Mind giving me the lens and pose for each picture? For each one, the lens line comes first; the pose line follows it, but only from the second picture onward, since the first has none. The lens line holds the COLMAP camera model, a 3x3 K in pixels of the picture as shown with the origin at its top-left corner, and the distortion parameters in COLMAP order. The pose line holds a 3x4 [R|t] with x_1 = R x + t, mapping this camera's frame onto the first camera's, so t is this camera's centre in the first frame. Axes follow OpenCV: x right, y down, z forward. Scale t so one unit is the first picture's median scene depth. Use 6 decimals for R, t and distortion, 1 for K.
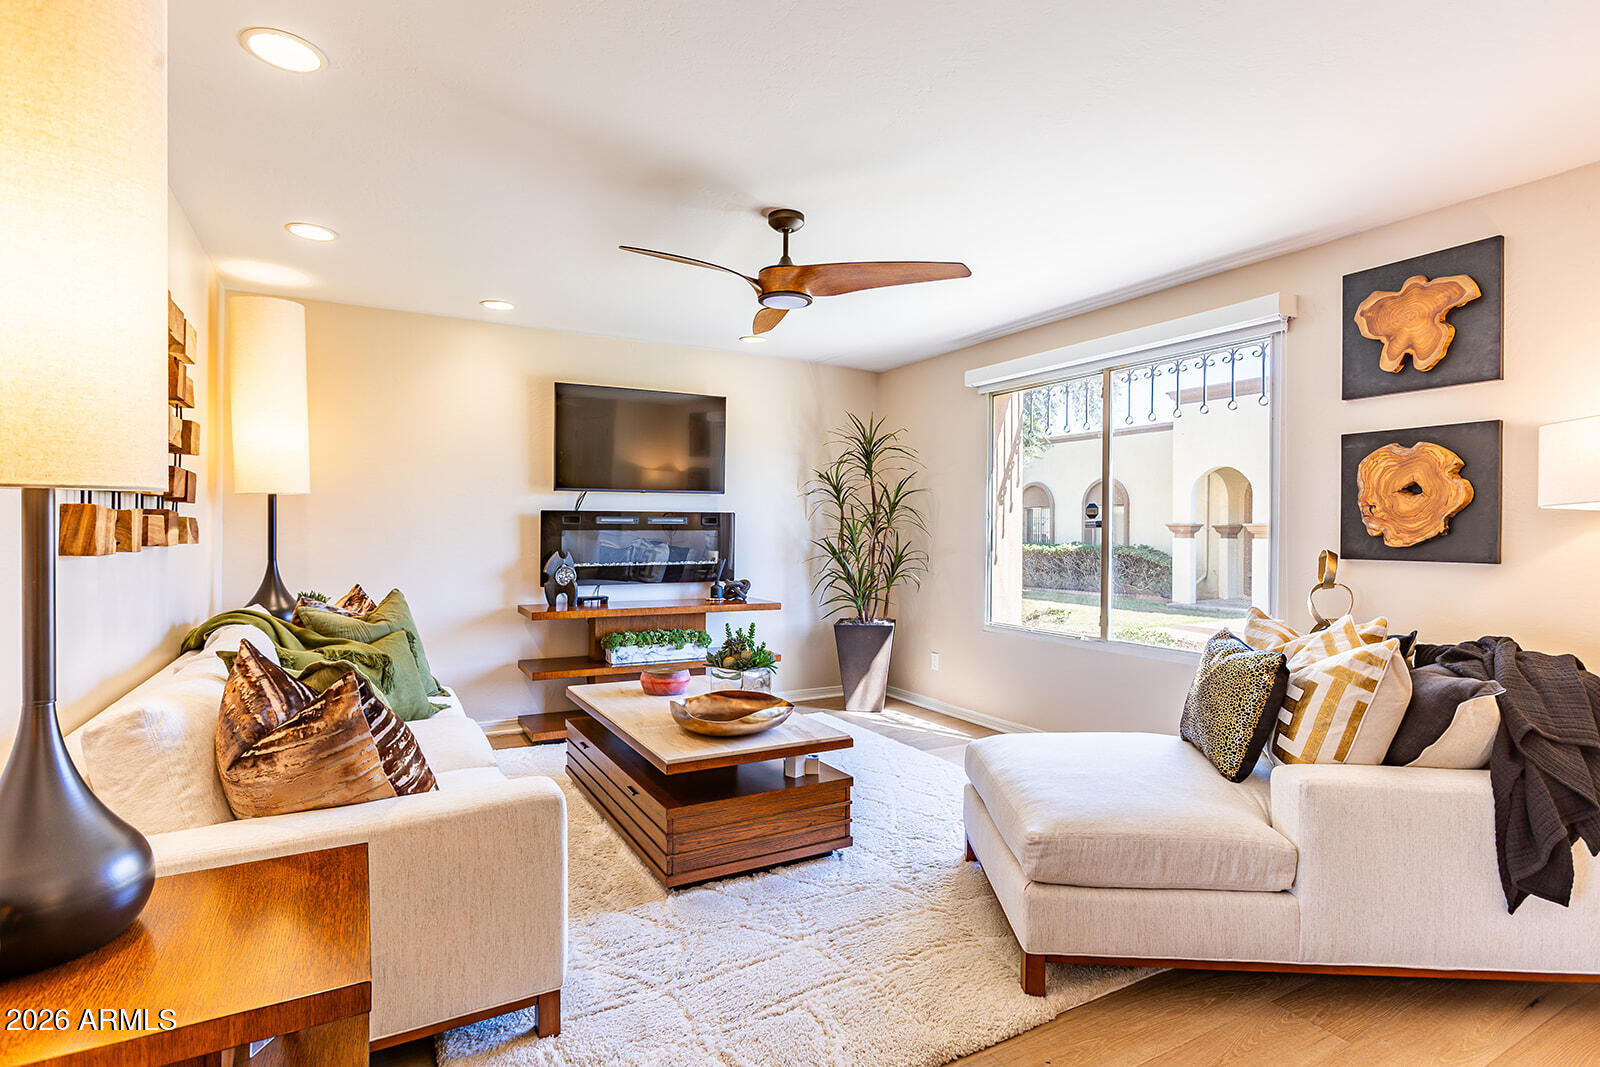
lens RADIAL K [[790.6, 0, 799.6], [0, 790.6, 539.5], [0, 0, 1]] dist [-0.002167, 0.000321]
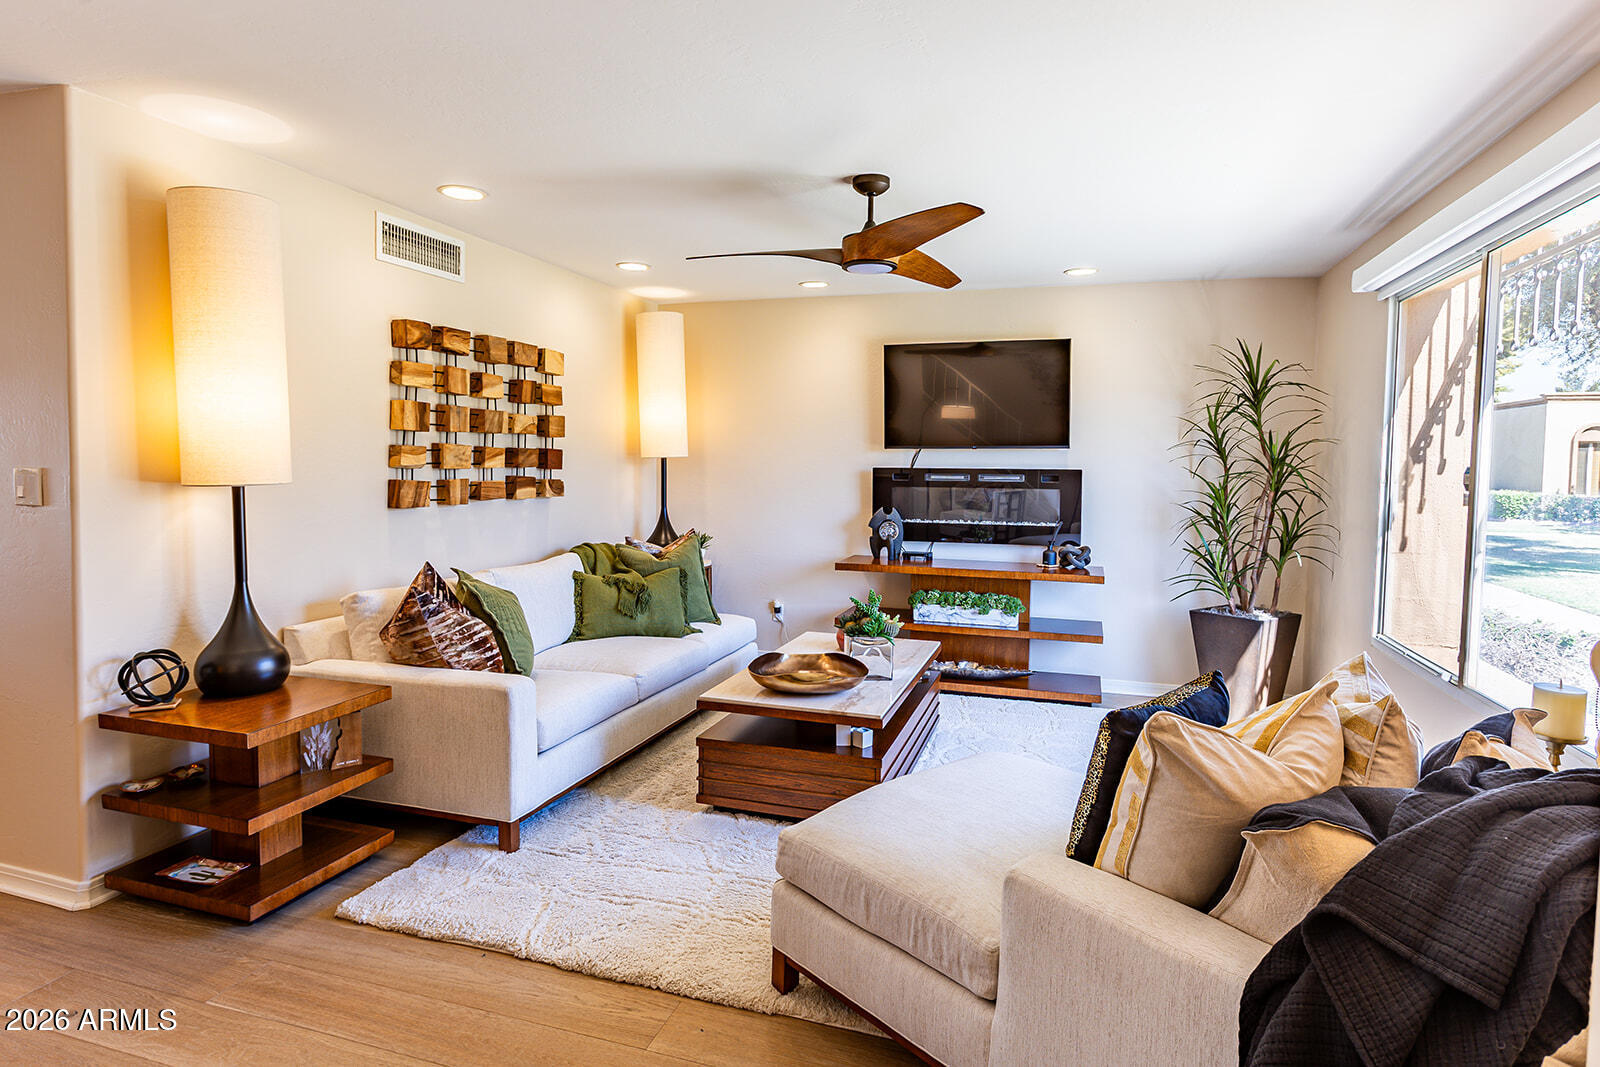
lens RADIAL K [[870.3, 0, 798.4], [0, 870.3, 519.9], [0, 0, 1]] dist [-0.013901, -0.000155]
pose [[0.679992, 0.050271, -0.731494, 0.459151], [-0.015258, 0.998401, 0.054430, -0.029144], [0.733061, -0.025851, 0.679671, 0.126758]]
